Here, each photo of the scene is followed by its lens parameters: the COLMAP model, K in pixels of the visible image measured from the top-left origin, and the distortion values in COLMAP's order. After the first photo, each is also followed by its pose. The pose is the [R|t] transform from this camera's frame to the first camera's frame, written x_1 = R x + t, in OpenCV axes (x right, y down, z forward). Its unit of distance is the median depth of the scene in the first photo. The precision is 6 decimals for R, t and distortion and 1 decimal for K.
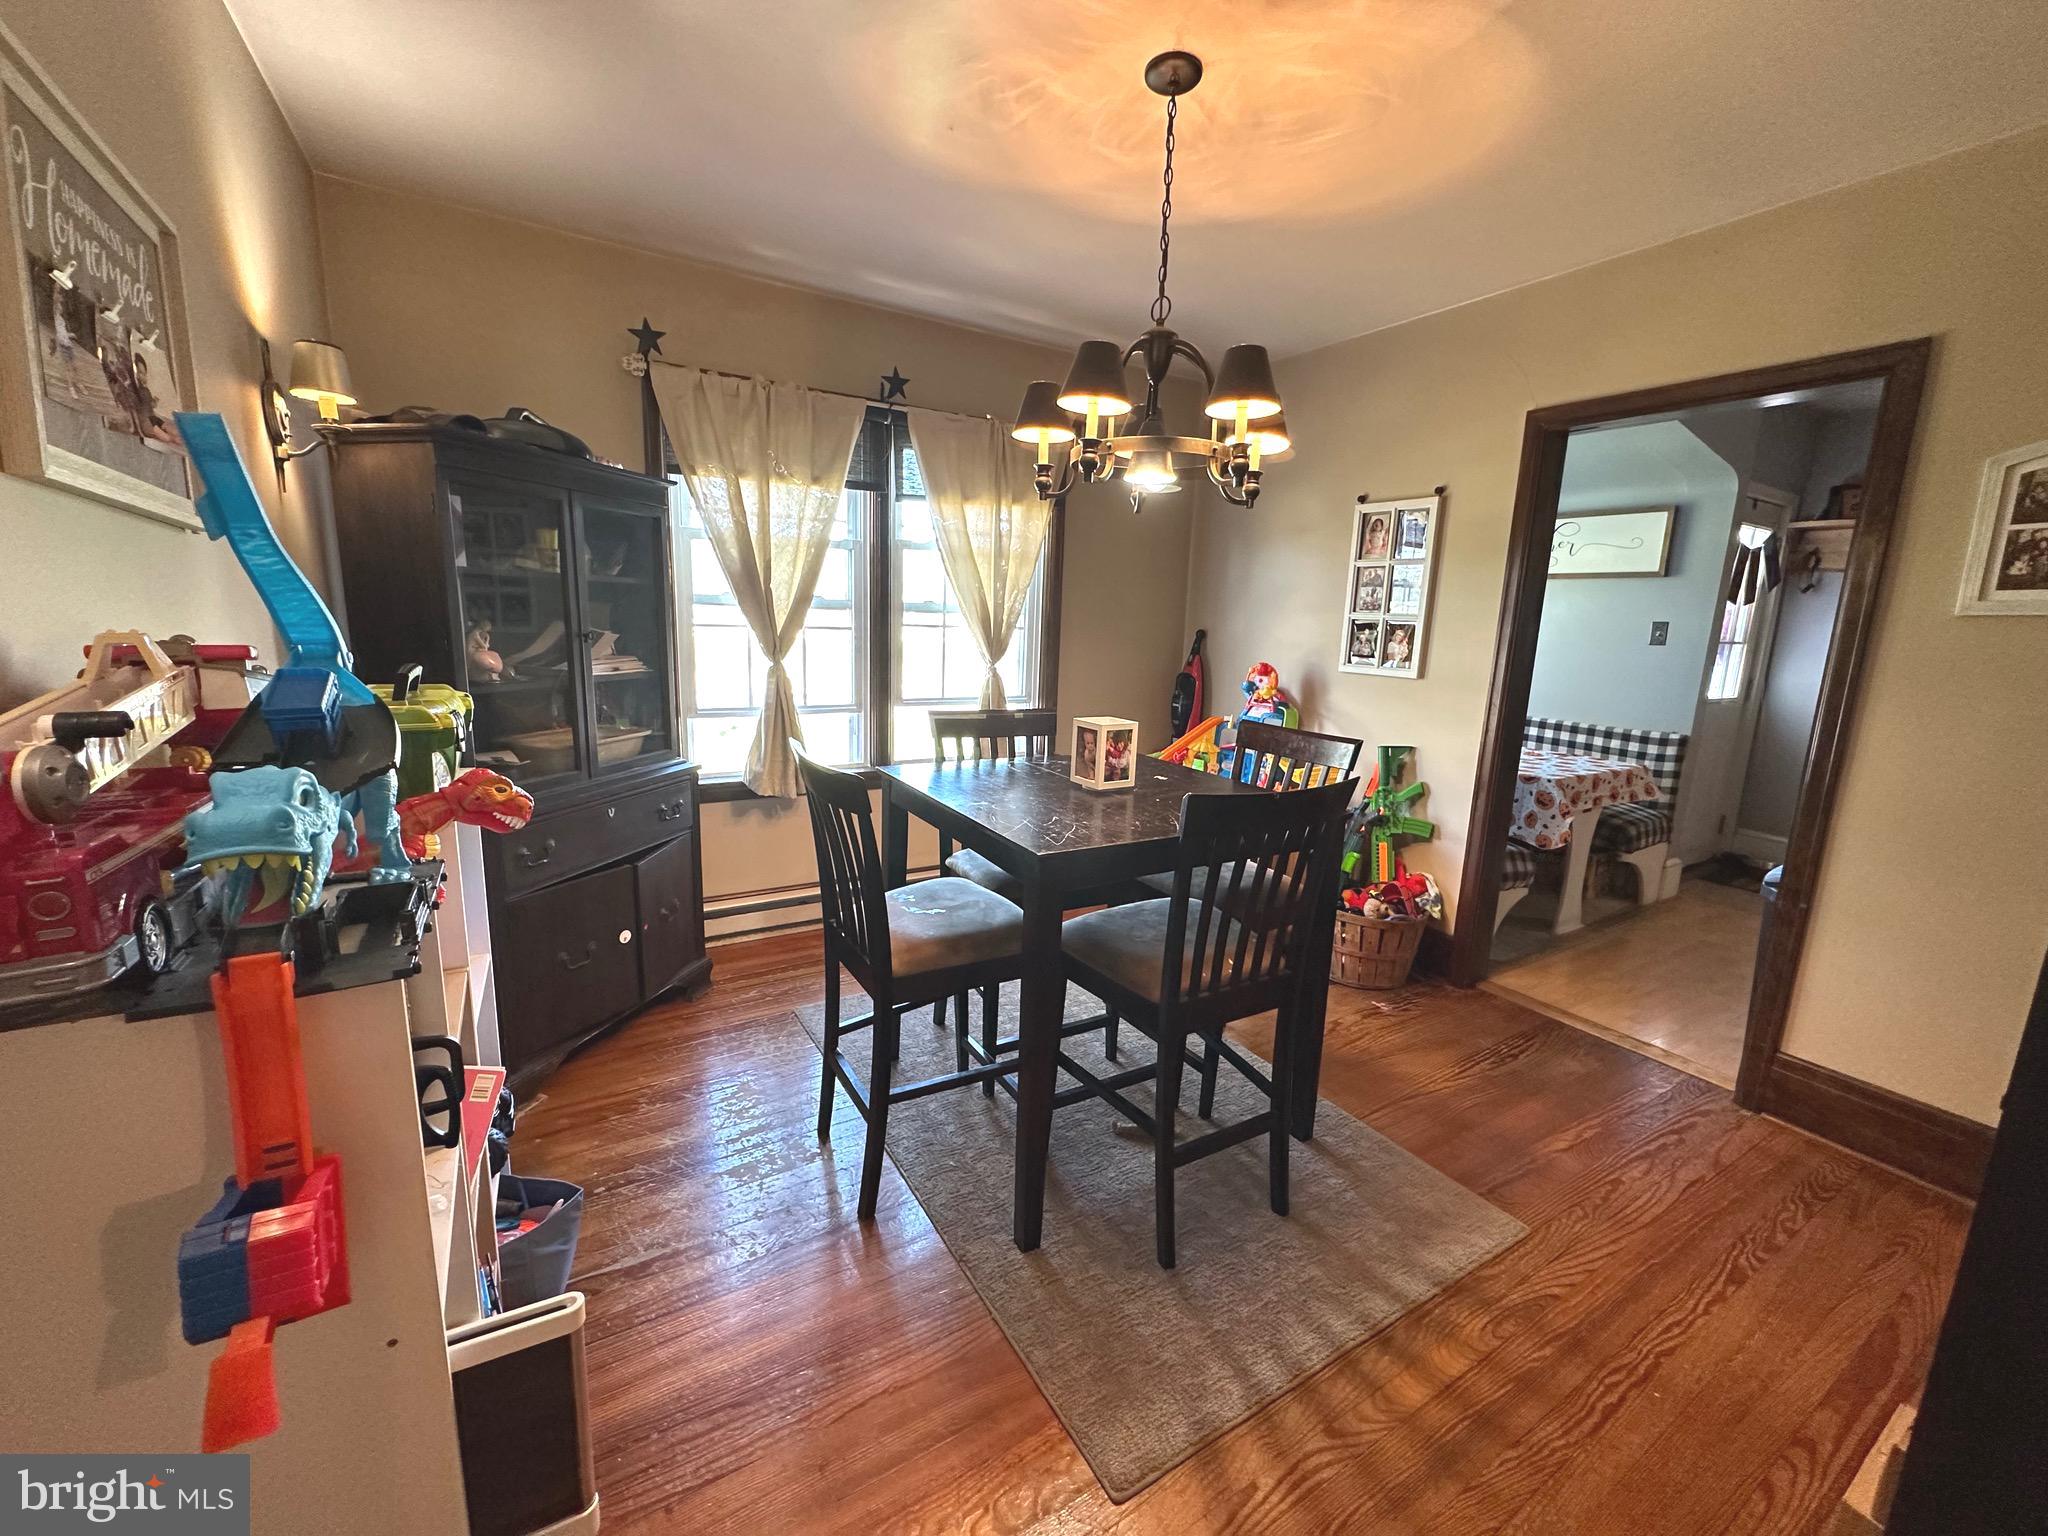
lens RADIAL K [[817.3, 0, 1024.0], [0, 817.3, 768.0], [0, 0, 1]] dist [0.001323, -0.000023]
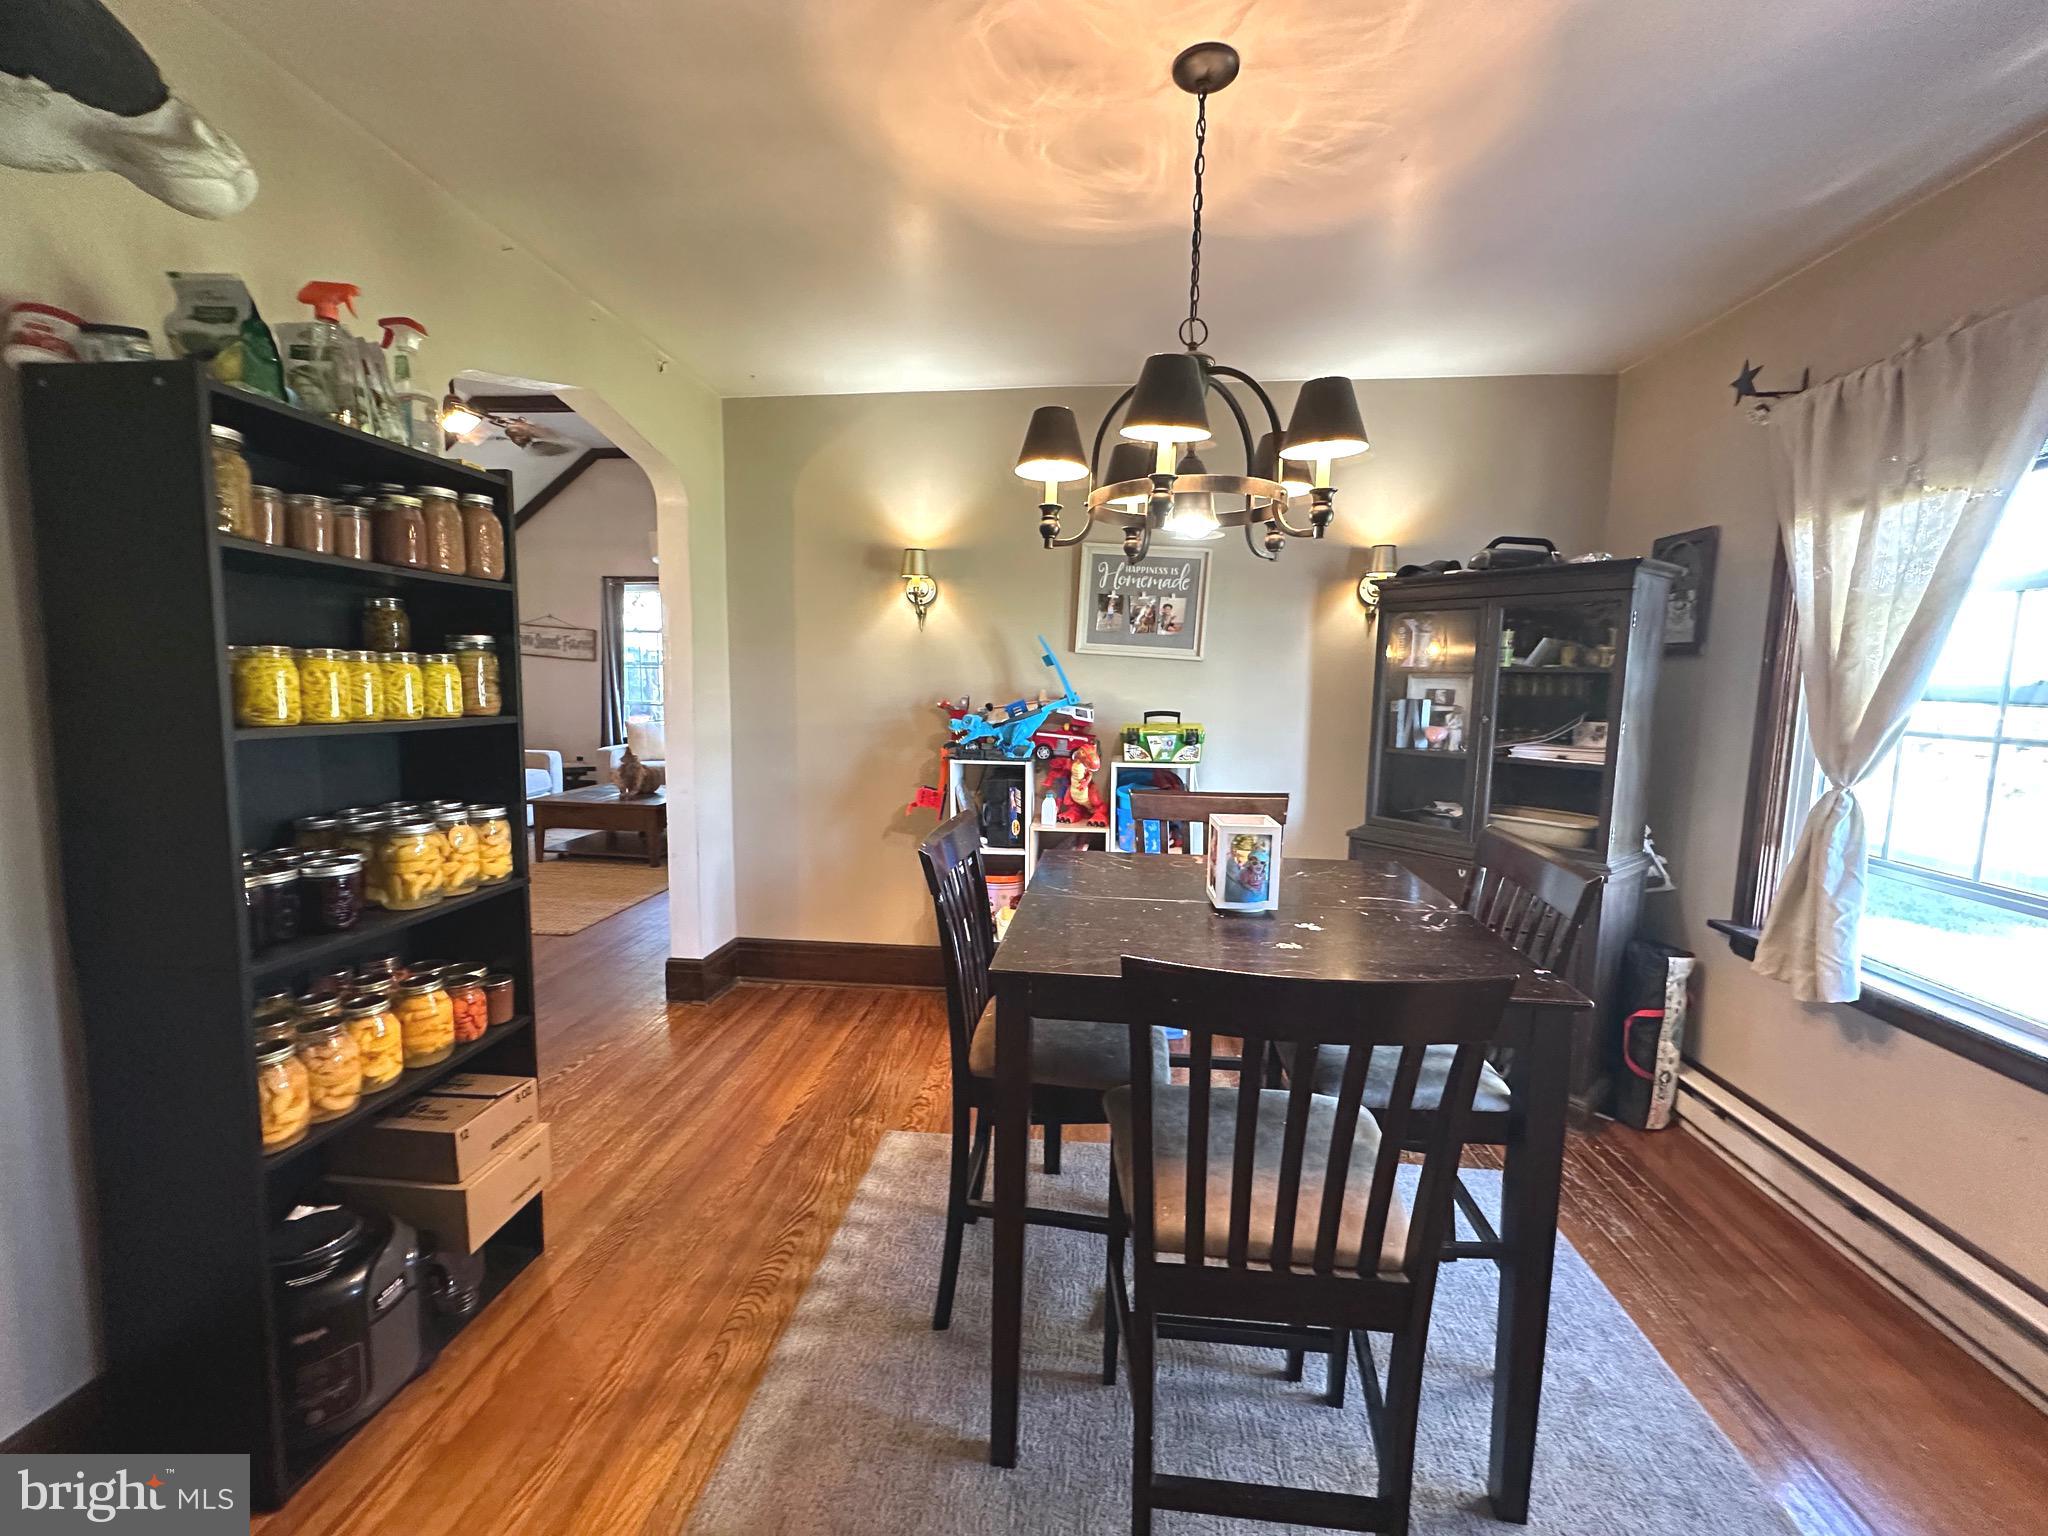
lens RADIAL K [[817.3, 0, 1024.0], [0, 817.3, 768.0], [0, 0, 1]] dist [0.001323, -0.000023]
pose [[-0.597513, 0.045503, -0.800567, 1.019085], [-0.188397, 0.962475, 0.195318, -0.257228], [0.779413, 0.267529, -0.566519, 1.517568]]
